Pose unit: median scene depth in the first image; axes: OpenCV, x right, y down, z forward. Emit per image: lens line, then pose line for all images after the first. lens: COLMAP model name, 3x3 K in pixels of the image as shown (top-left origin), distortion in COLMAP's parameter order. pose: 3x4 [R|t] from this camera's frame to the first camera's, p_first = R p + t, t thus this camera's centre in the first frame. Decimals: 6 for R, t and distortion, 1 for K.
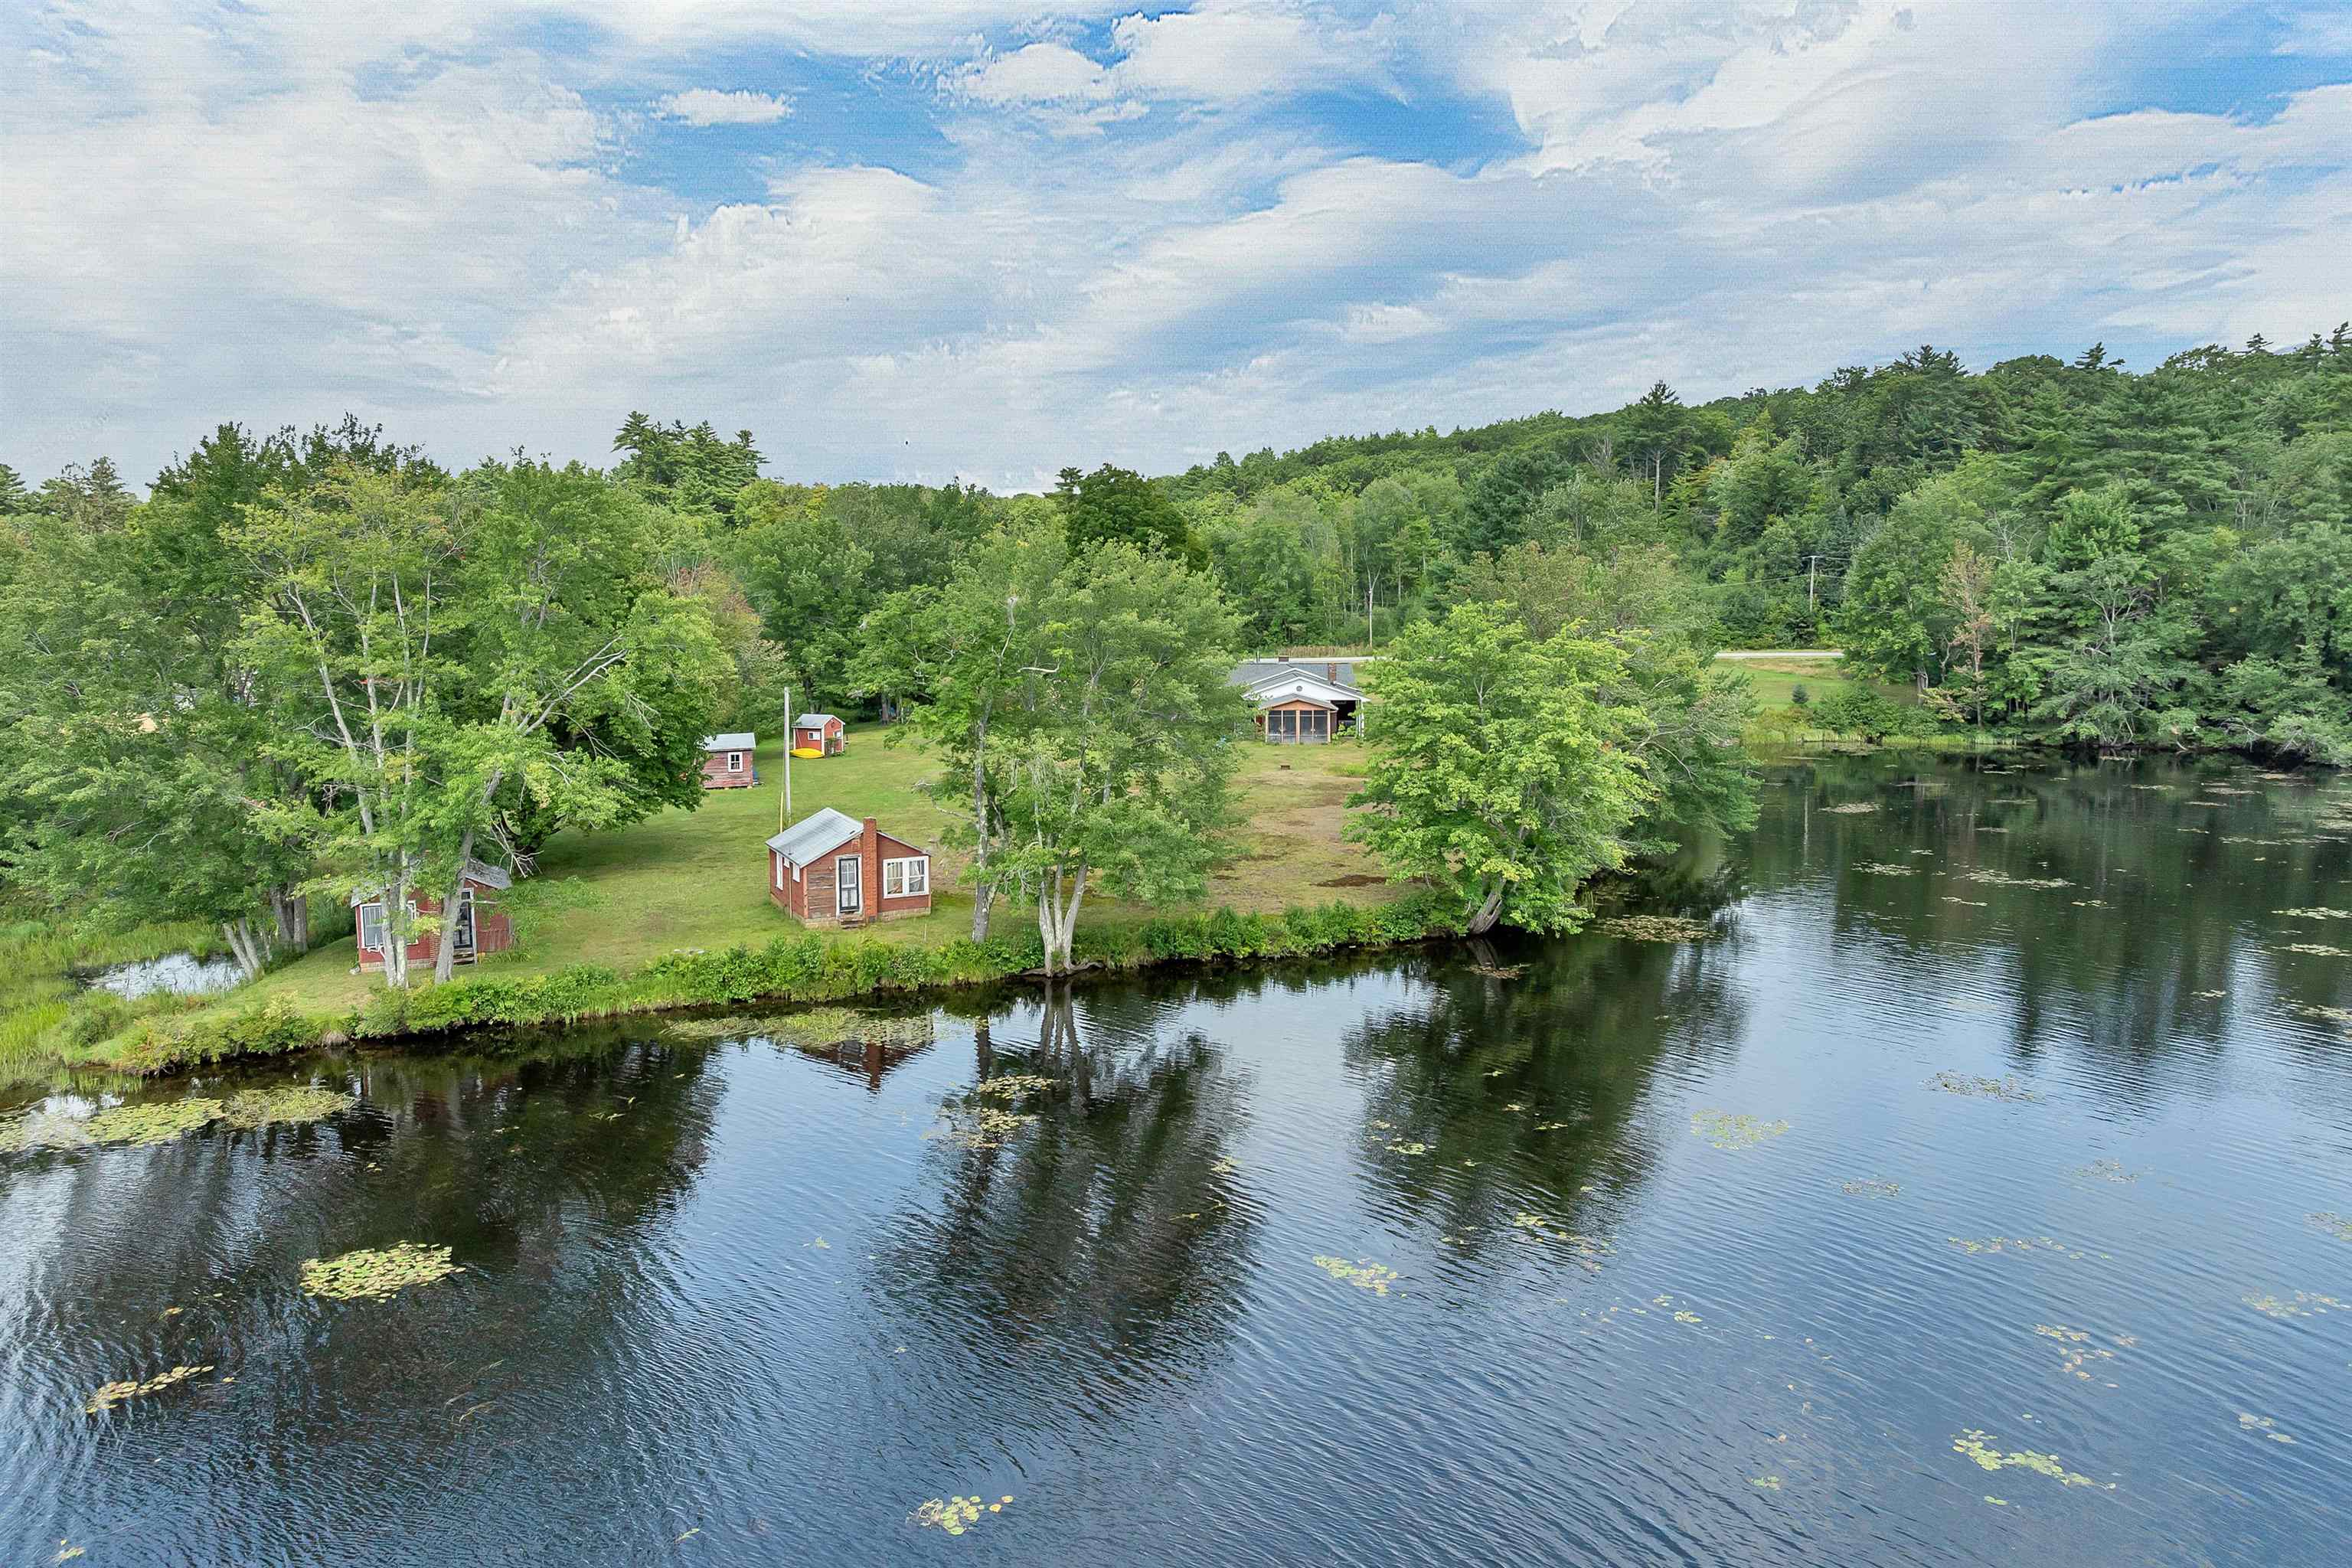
lens RADIAL K [[1689.5, 0, 1172.8], [0, 1689.5, 738.7], [0, 0, 1]] dist [-0.041461, -0.003224]
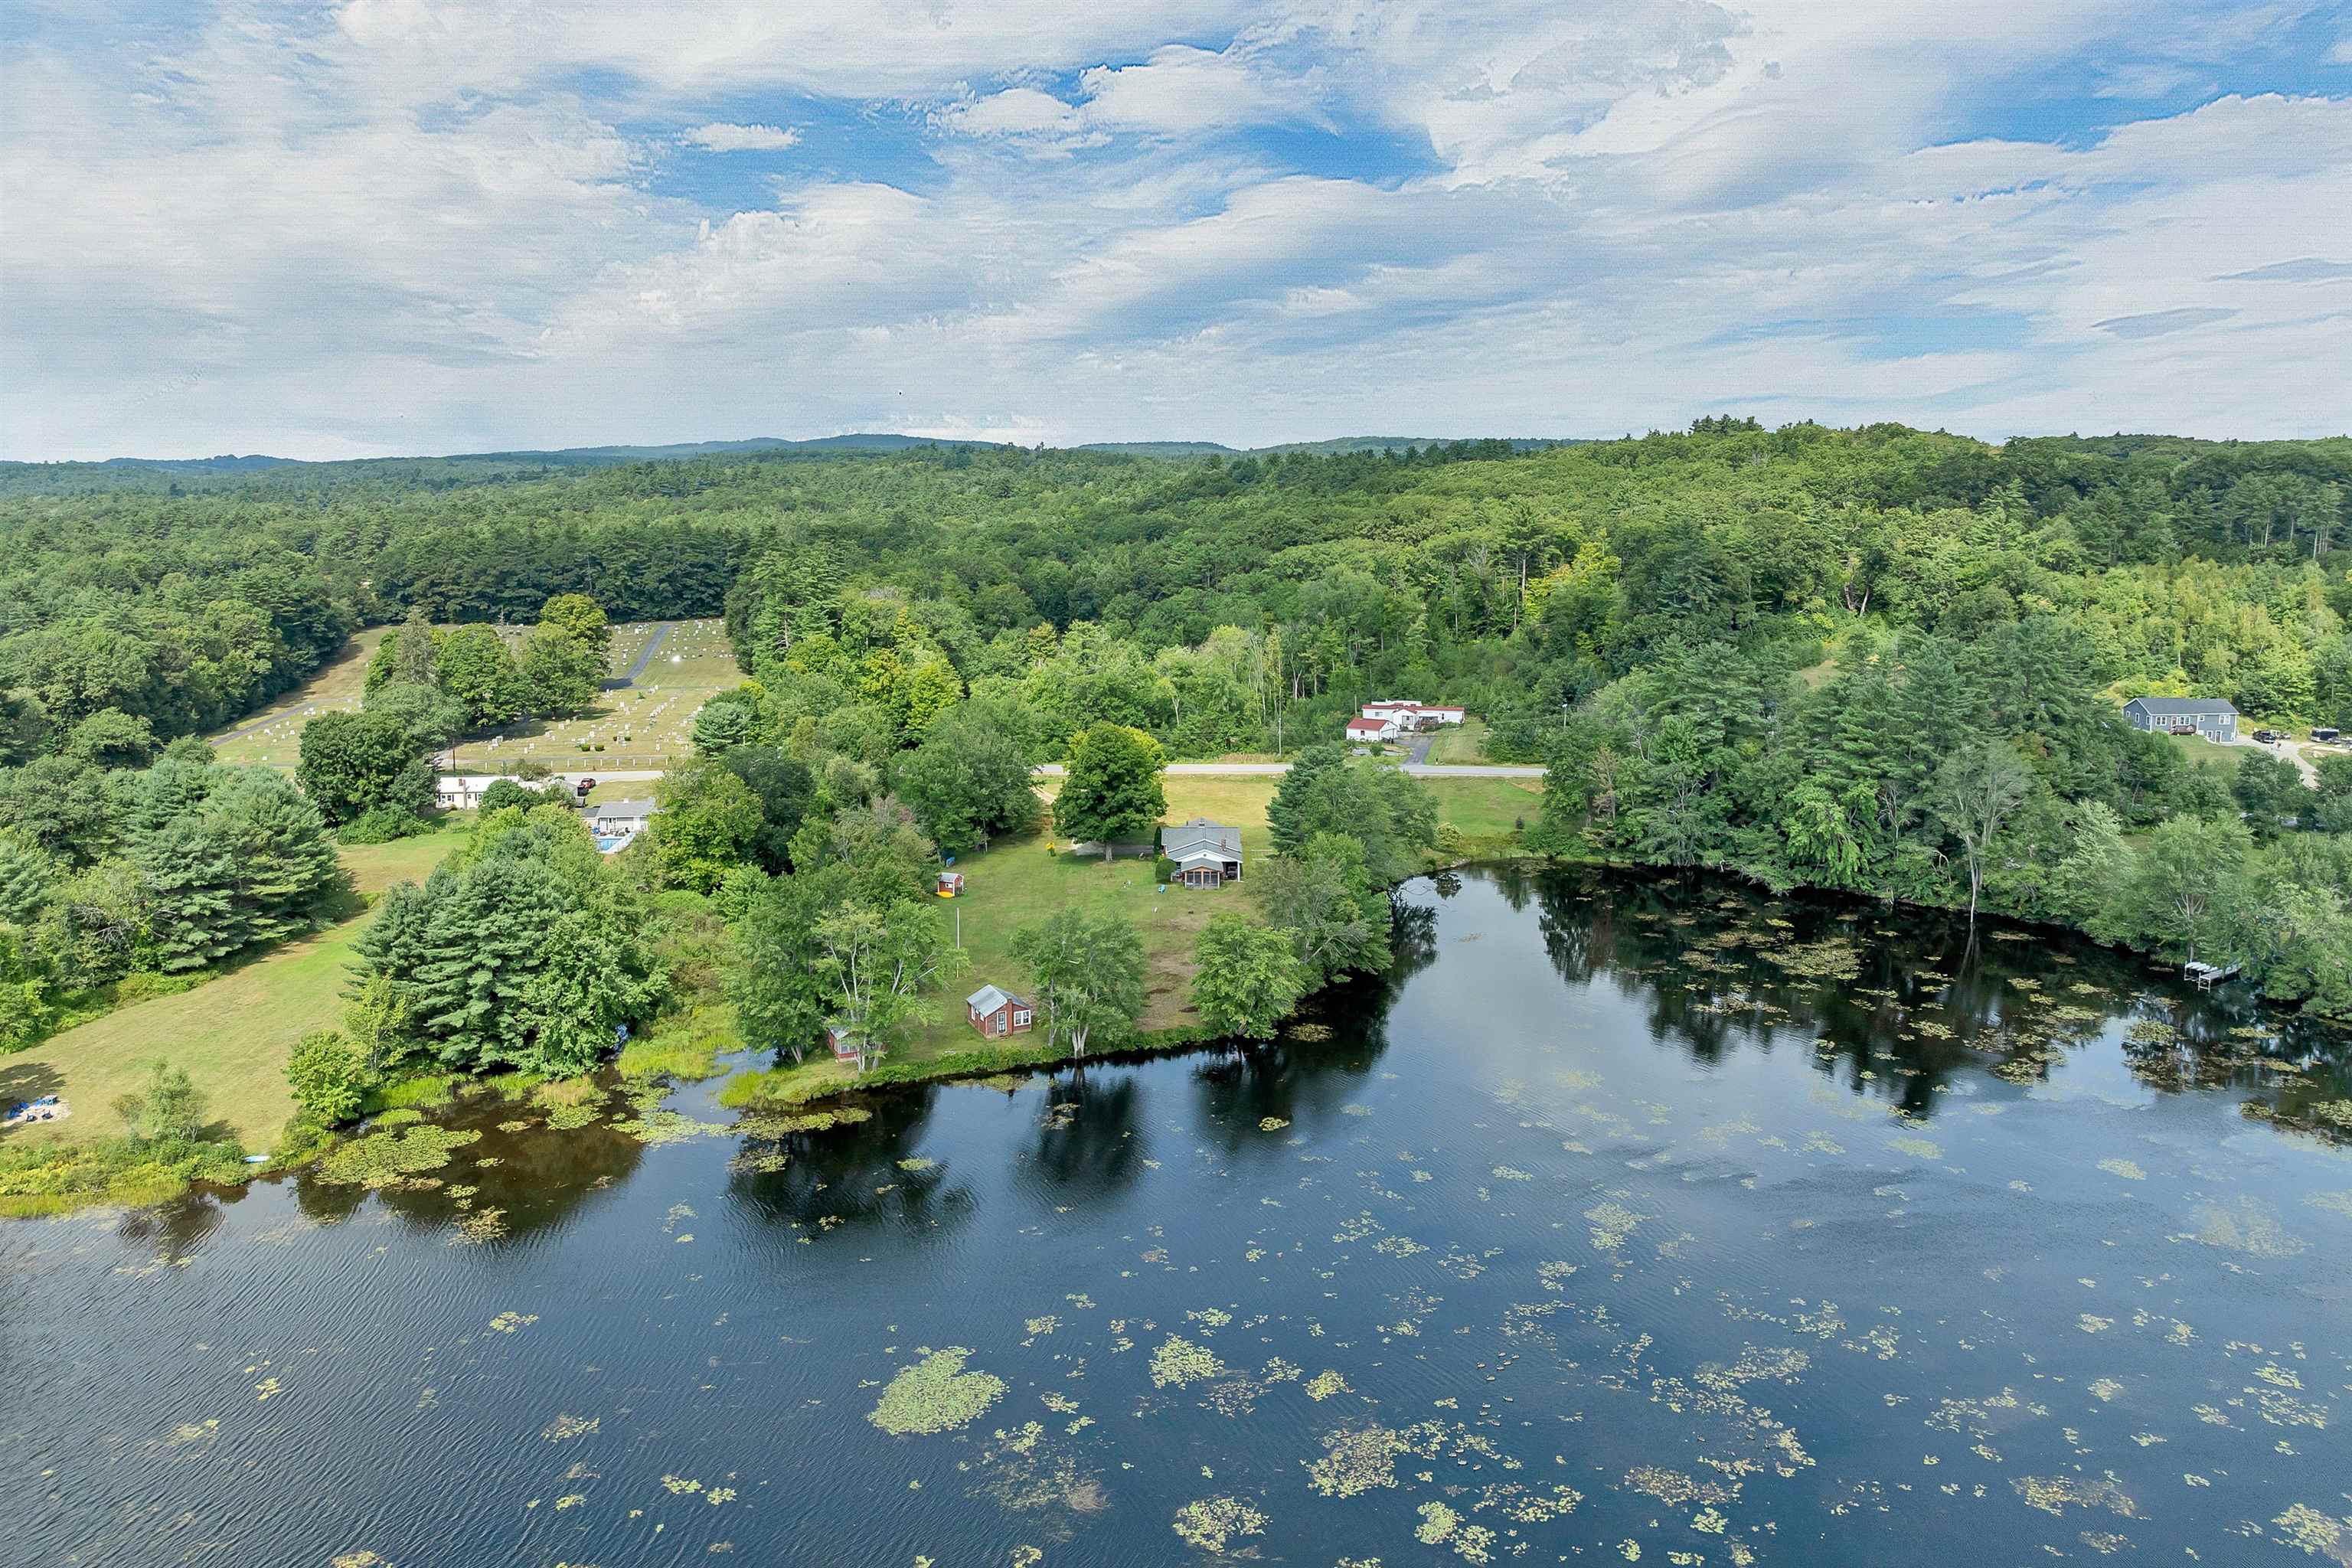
lens RADIAL K [[1699.5, 0, 1171.5], [0, 1699.5, 655.4], [0, 0, 1]] dist [-0.008263, -0.000801]
pose [[0.999966, -0.001330, -0.008162, 0.101366], [0.001446, 0.999898, 0.014179, -0.528617], [0.008143, -0.014191, 0.999866, -1.678450]]
